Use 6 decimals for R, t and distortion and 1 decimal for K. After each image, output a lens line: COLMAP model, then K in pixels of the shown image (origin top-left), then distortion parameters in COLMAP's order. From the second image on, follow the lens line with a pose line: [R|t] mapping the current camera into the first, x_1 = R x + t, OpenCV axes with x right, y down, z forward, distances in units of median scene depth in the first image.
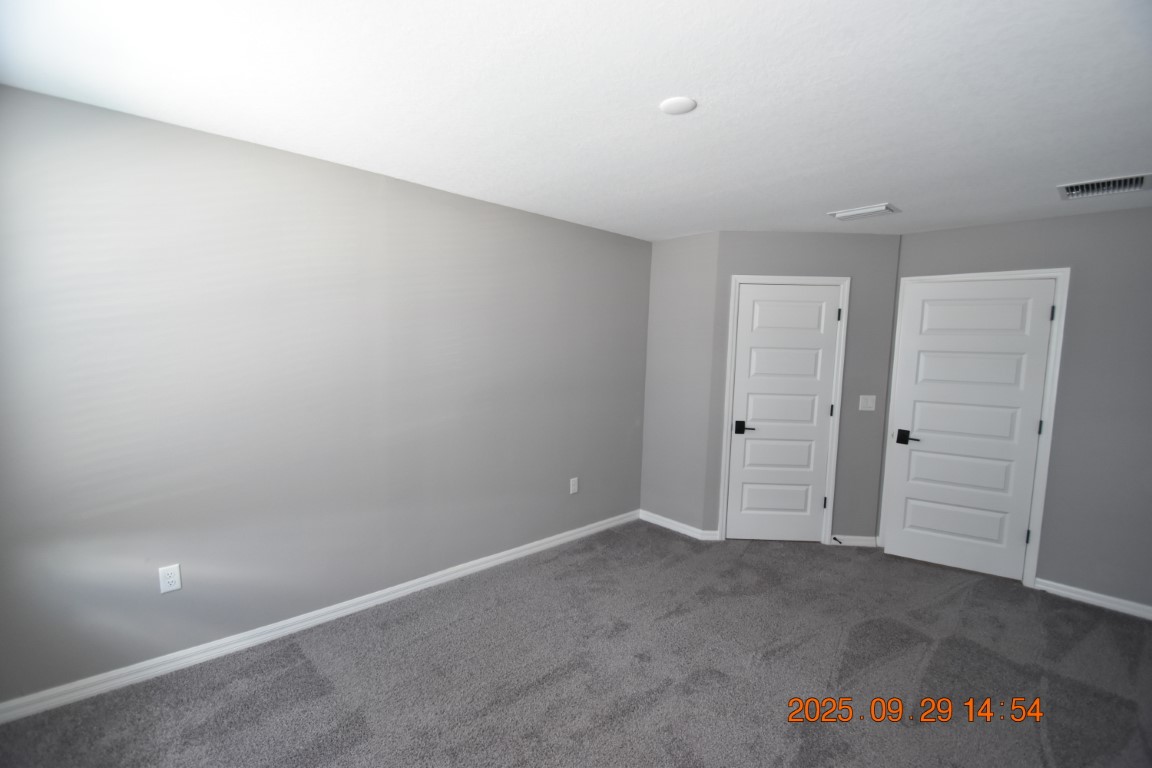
lens RADIAL K [[505.1, 0, 573.7], [0, 505.1, 391.5], [0, 0, 1]] dist [0.012627, -0.016545]
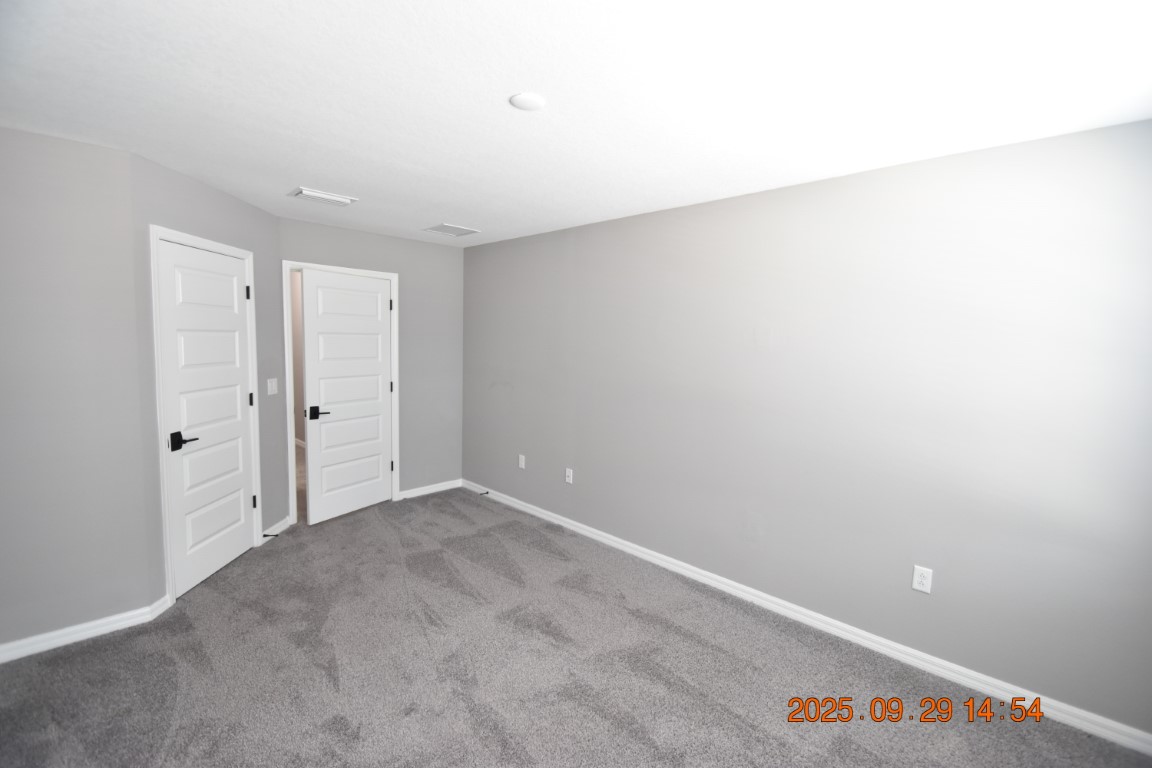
lens RADIAL K [[505.1, 0, 573.7], [0, 505.1, 391.5], [0, 0, 1]] dist [0.012627, -0.016545]
pose [[-0.055570, -0.128655, 0.990131, -0.475870], [0.070306, 0.988698, 0.132415, -0.064205], [-0.995976, 0.076971, -0.045897, 0.541549]]
